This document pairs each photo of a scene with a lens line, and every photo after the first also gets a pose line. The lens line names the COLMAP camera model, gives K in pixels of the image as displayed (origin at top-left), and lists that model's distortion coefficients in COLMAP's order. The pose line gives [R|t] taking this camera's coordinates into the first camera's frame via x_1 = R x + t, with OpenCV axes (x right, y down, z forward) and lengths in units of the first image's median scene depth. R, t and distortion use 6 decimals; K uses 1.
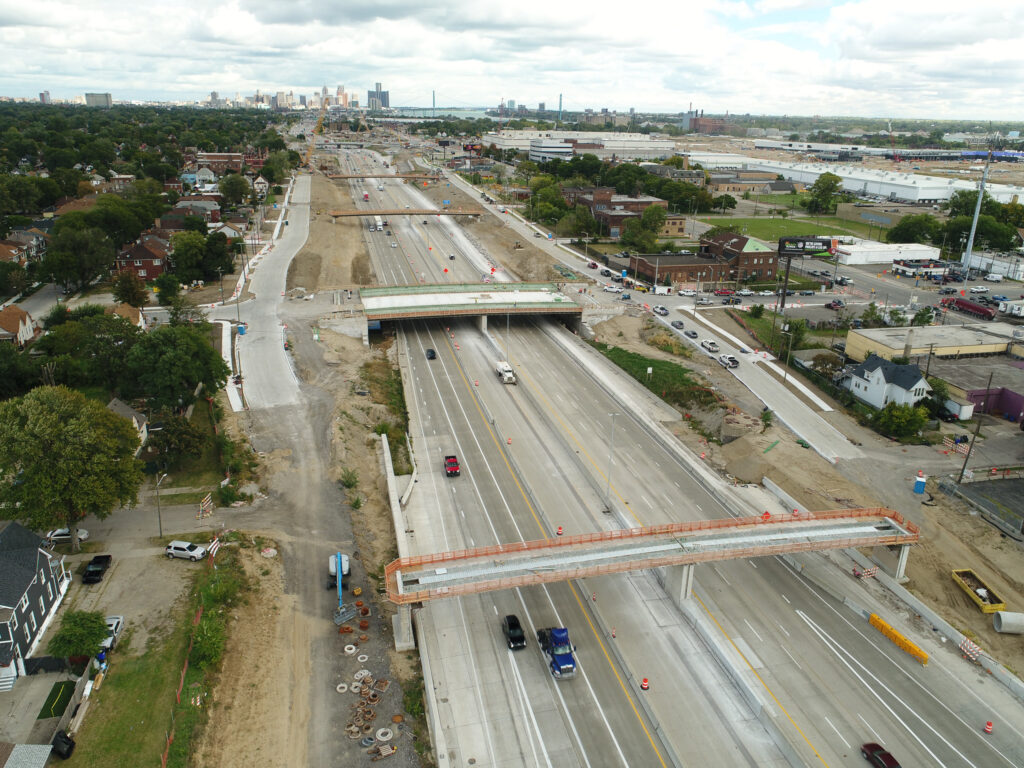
lens RADIAL K [[775.0, 0, 512.0], [0, 775.0, 384.0], [0, 0, 1]] dist [0.002709, 0.000100]
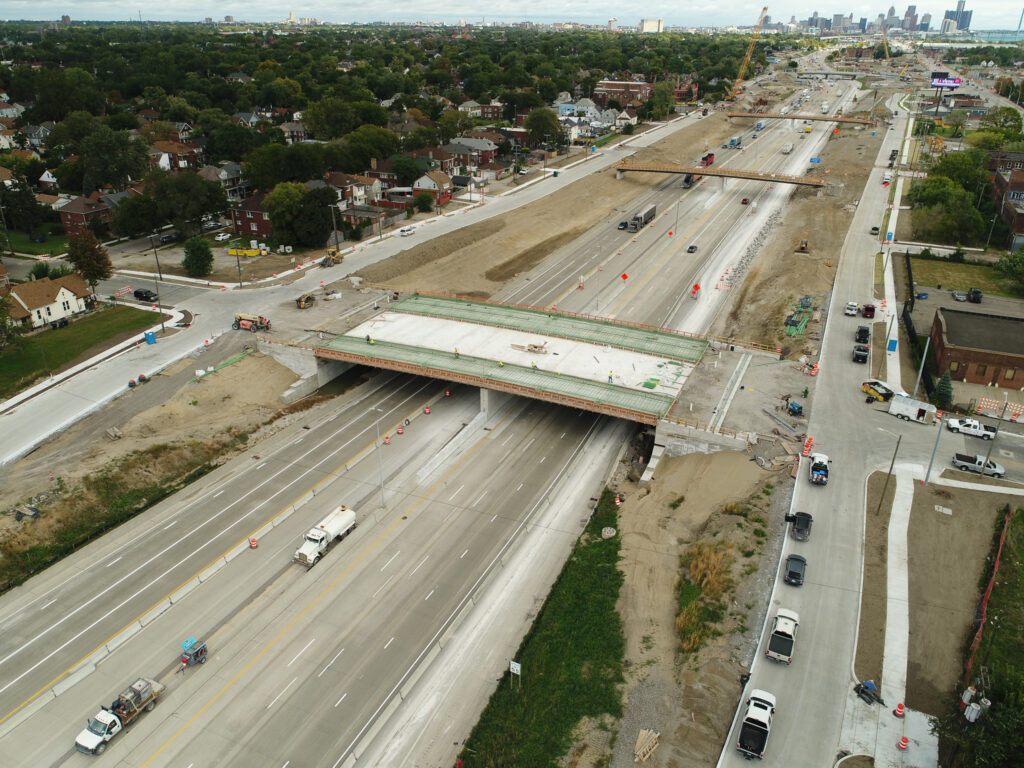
lens RADIAL K [[775.0, 0, 512.0], [0, 775.0, 384.0], [0, 0, 1]] dist [0.002709, 0.000100]
pose [[0.794978, 0.241310, -0.556578, 0.318465], [-0.194752, 0.970435, 0.142572, -0.189625], [0.574527, -0.004946, 0.818470, 0.586090]]
